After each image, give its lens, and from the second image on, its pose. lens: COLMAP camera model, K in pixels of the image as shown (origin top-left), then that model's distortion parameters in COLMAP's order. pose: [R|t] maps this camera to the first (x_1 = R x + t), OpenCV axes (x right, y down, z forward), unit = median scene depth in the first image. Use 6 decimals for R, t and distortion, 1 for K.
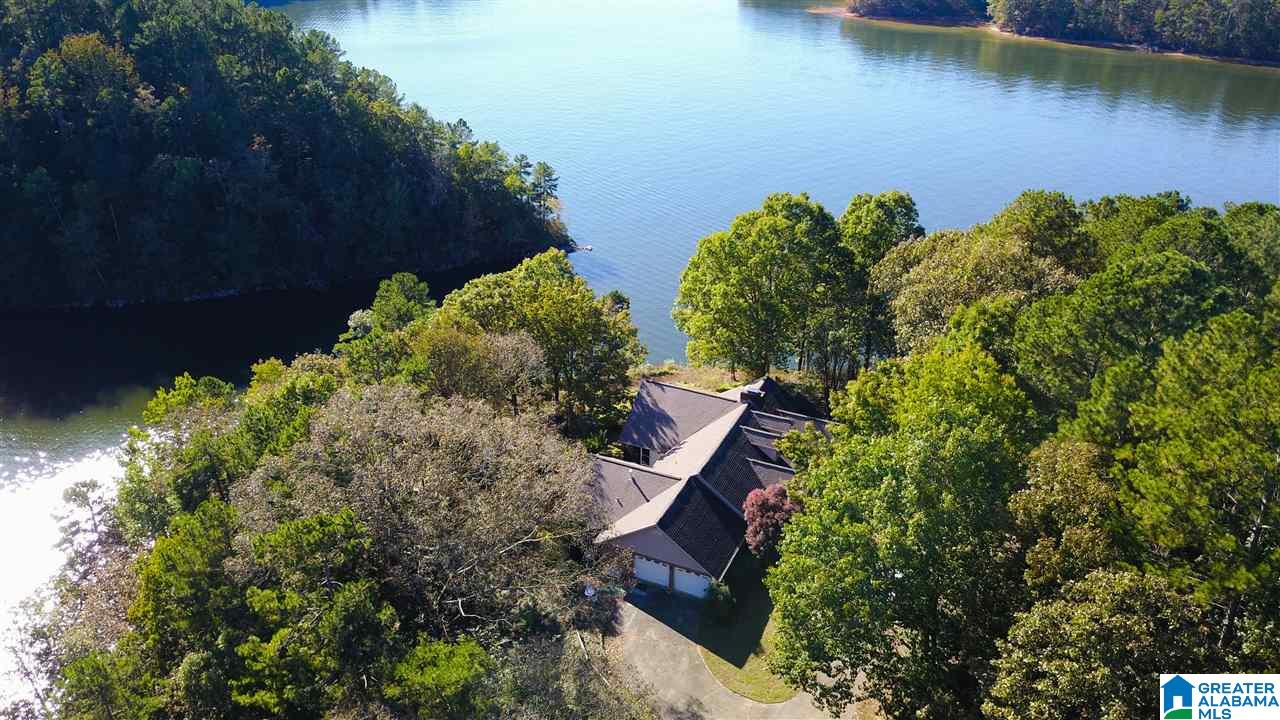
lens RADIAL K [[976.0, 0, 621.2], [0, 976.0, 358.9], [0, 0, 1]] dist [-0.054548, 0.061008]
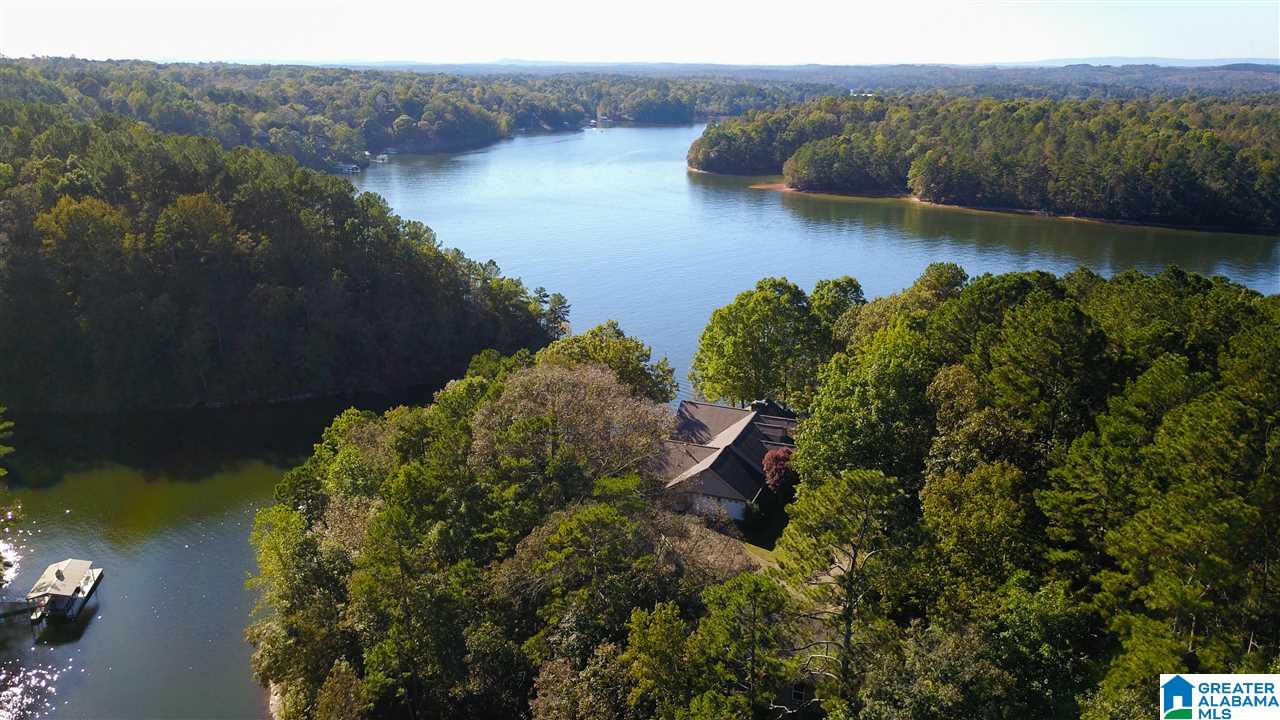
lens RADIAL K [[976.0, 0, 621.2], [0, 976.0, 358.9], [0, 0, 1]] dist [-0.054548, 0.061008]
pose [[0.998378, -0.019488, 0.053502, -0.079682], [0.028892, 0.983047, -0.181065, 0.122920], [-0.049067, 0.182317, 0.982015, -0.231104]]
